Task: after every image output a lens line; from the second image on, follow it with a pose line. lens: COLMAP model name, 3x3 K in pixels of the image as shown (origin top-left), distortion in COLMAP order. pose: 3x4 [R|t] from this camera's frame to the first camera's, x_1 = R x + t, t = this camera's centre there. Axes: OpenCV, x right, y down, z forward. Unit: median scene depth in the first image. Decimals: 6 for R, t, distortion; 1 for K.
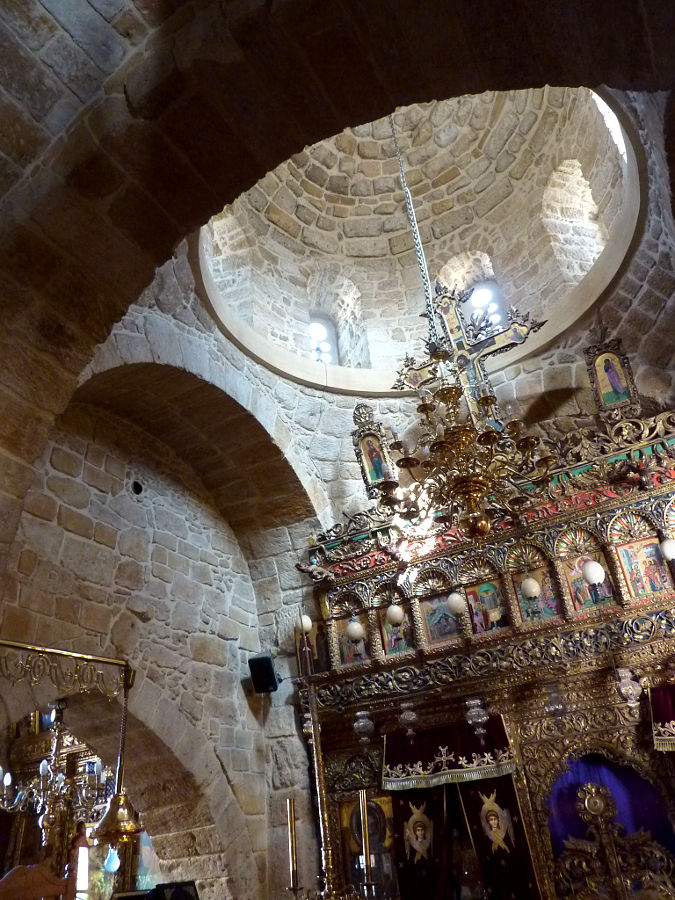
lens RADIAL K [[670.1, 0, 338.3], [0, 670.1, 452.6], [0, 0, 1]] dist [-0.017373, -0.013056]
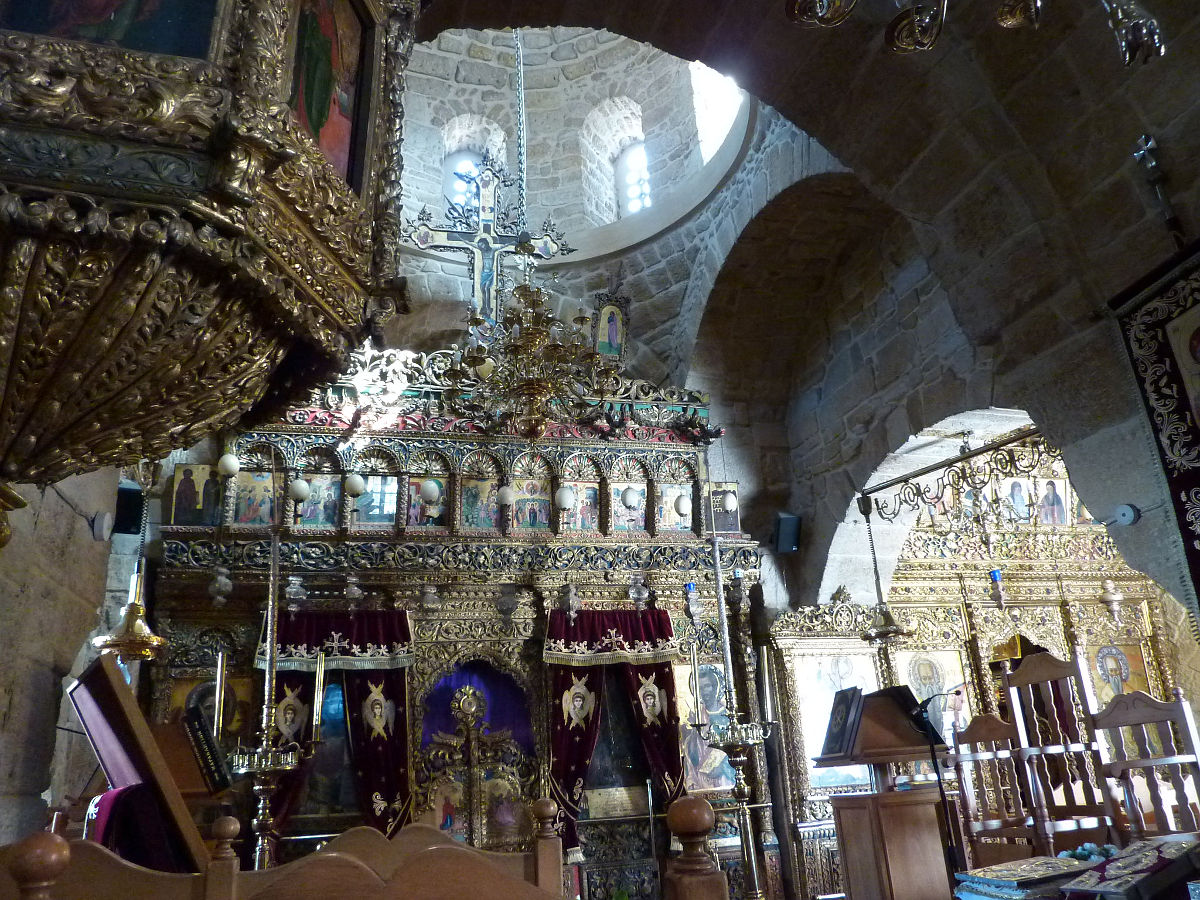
lens RADIAL K [[893.5, 0, 600.8], [0, 893.5, 448.9], [0, 0, 1]] dist [-0.017373, -0.013056]
pose [[0.691842, 0.291573, 0.660560, -0.464307], [-0.369801, 0.928834, -0.022676, 0.097124], [-0.620163, -0.228587, 0.750431, -0.086837]]
